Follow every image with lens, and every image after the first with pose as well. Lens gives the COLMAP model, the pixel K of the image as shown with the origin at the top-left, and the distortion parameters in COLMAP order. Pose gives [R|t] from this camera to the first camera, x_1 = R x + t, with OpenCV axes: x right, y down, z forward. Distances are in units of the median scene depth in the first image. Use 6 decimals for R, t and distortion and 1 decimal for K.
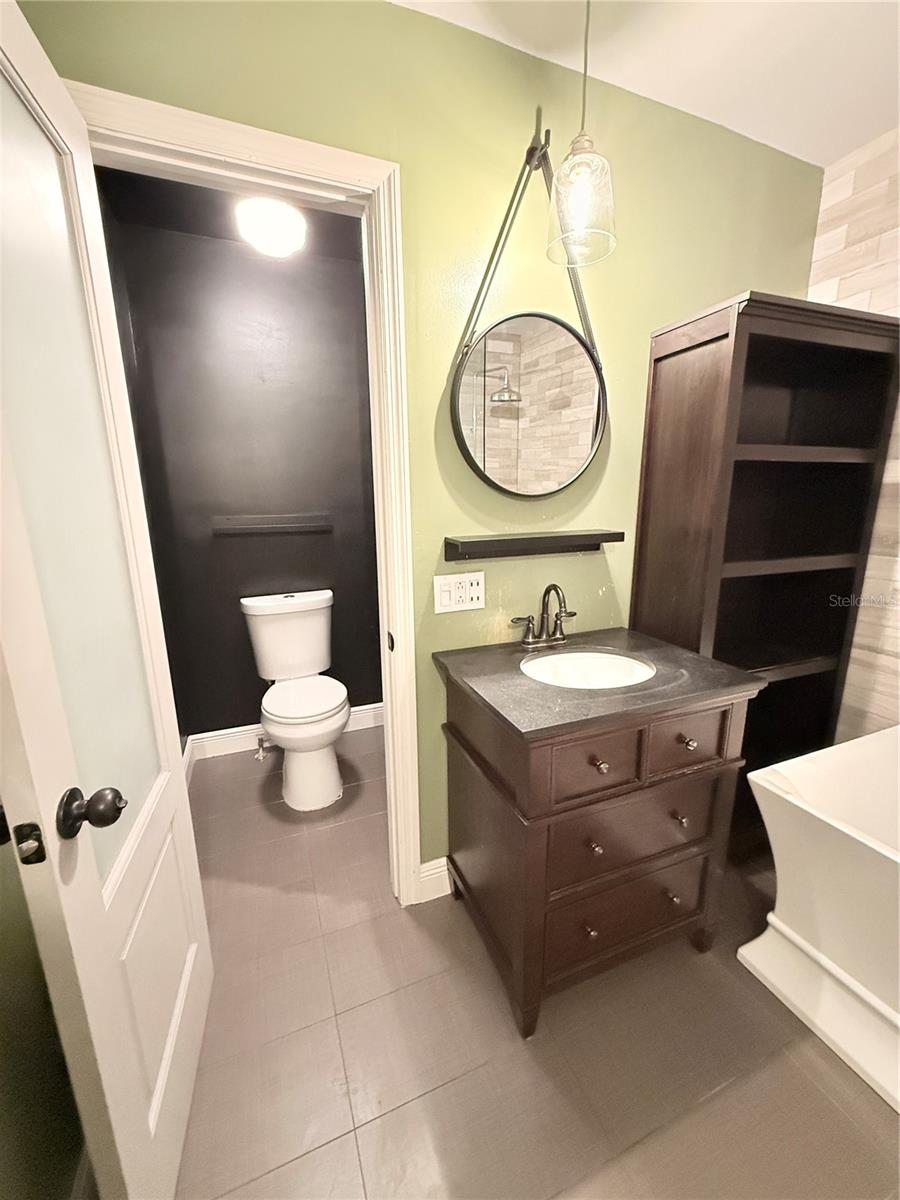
lens RADIAL K [[481.6, 0, 452.4], [0, 481.6, 600.6], [0, 0, 1]] dist [-0.006686, -0.000512]
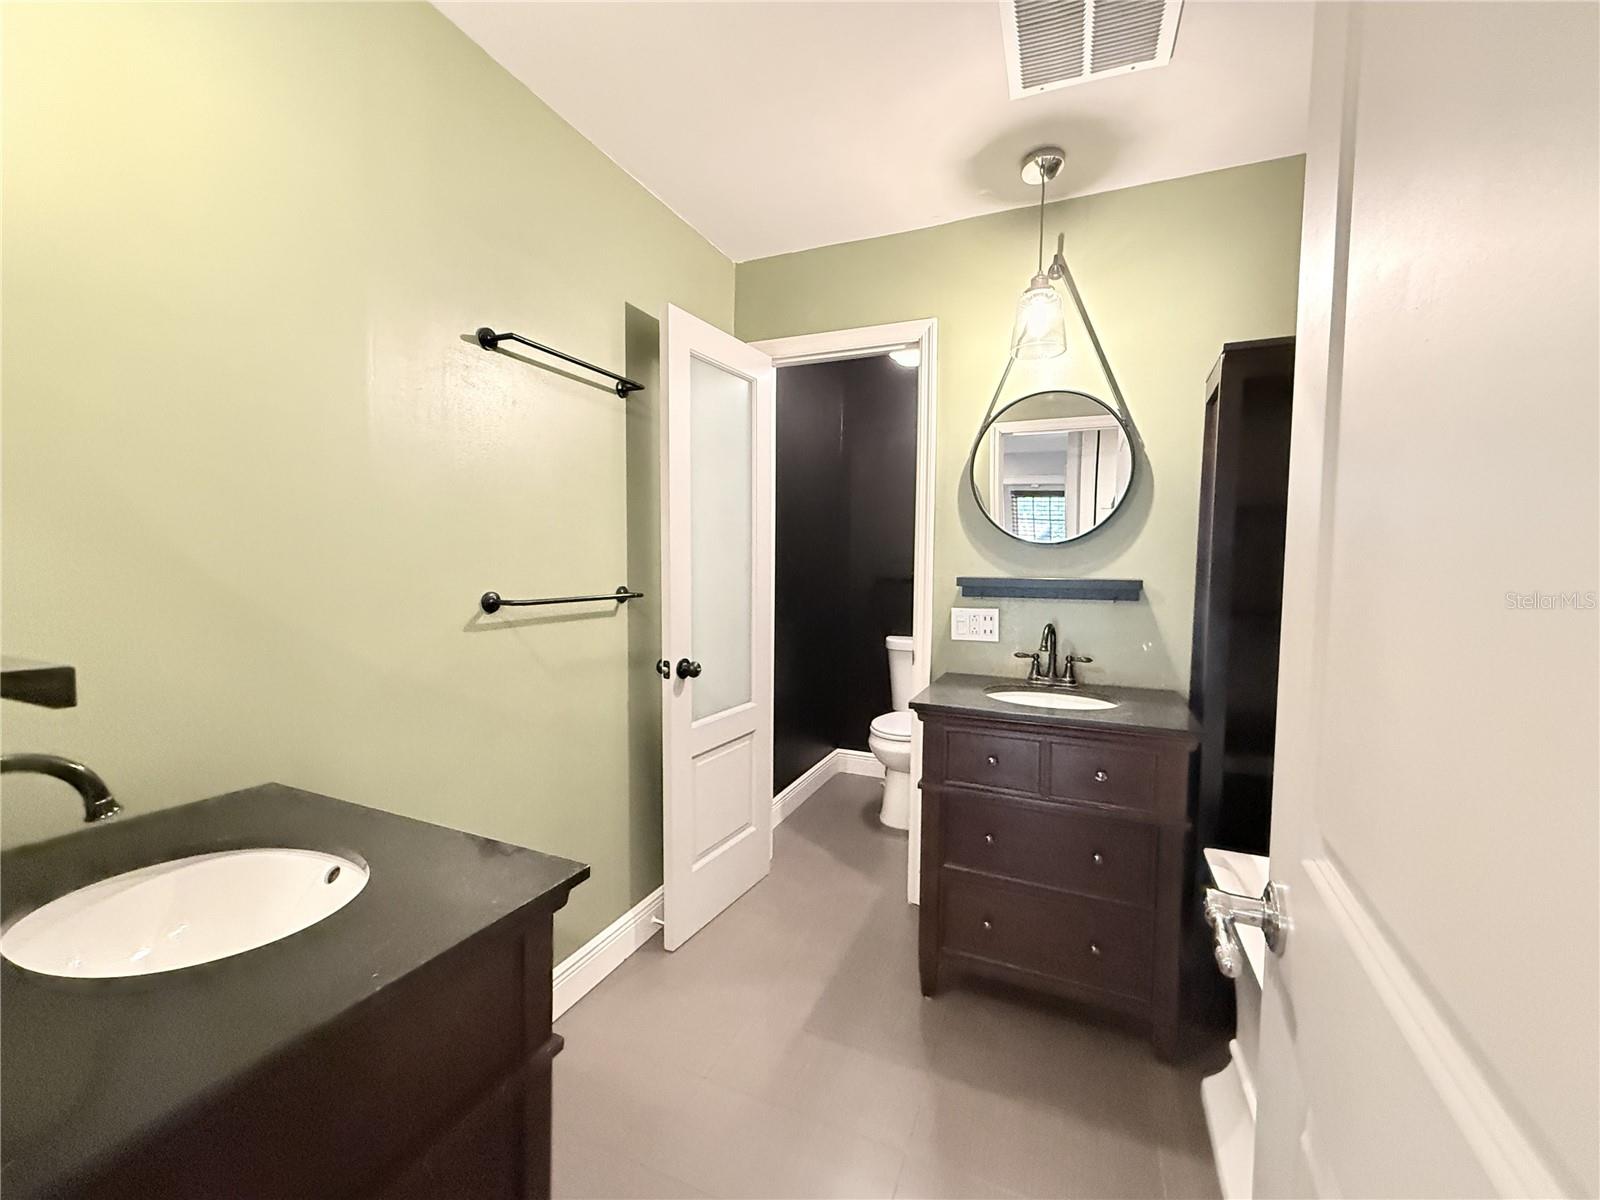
lens RADIAL K [[642.1, 0, 792.2], [0, 642.1, 597.6], [0, 0, 1]] dist [-0.006686, -0.000512]
pose [[0.695655, 0.062755, -0.715630, 0.807658], [-0.178289, 0.980092, -0.087366, 0.132847], [0.695900, 0.188366, 0.692994, -0.387267]]
